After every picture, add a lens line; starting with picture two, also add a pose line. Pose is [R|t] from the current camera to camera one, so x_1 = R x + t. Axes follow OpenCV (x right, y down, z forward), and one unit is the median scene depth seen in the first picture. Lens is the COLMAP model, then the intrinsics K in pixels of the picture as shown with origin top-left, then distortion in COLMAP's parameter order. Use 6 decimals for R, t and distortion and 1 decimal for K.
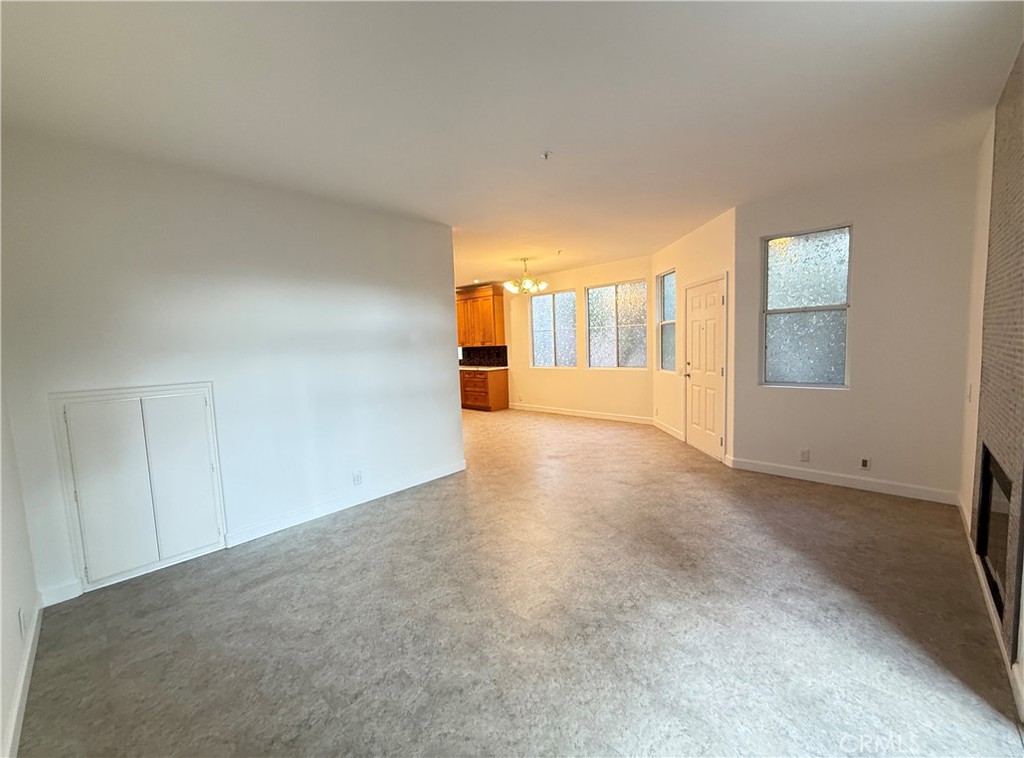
lens RADIAL K [[416.8, 0, 503.0], [0, 416.8, 380.0], [0, 0, 1]] dist [-0.001002, 0.002173]
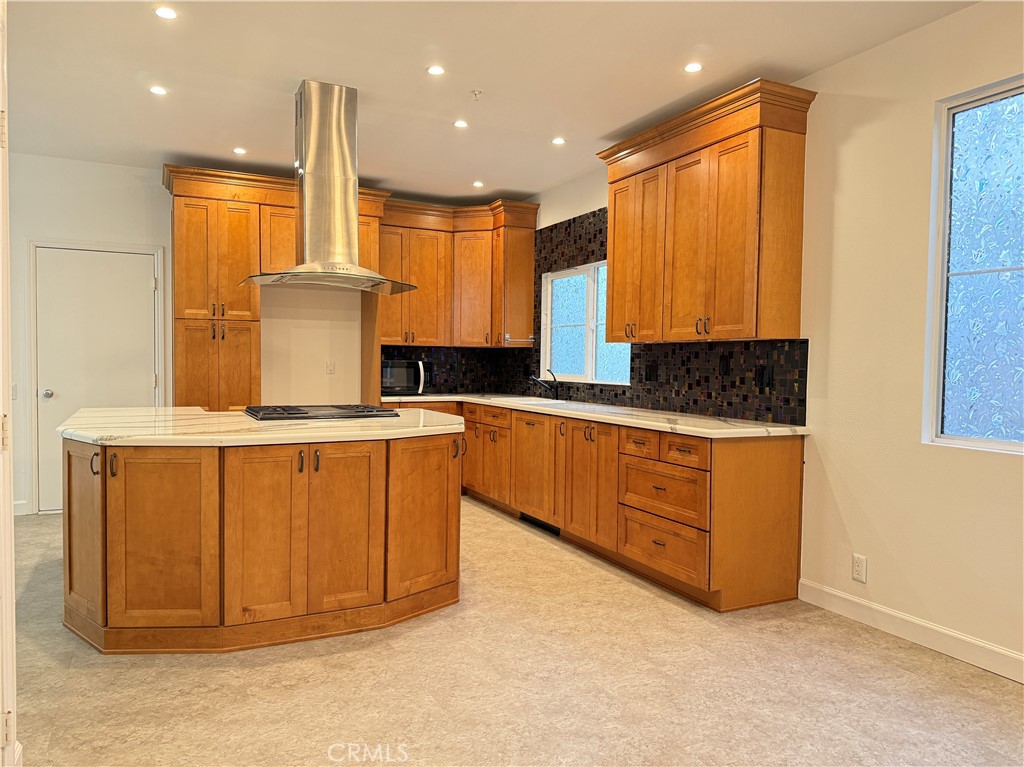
lens RADIAL K [[721.8, 0, 498.0], [0, 721.8, 396.8], [0, 0, 1]] dist [0.024634, -0.040467]
pose [[0.941729, 0.064964, -0.330040, -0.018930], [-0.077499, 0.996680, -0.024949, -0.025536], [0.327324, 0.049073, 0.943637, 0.565811]]
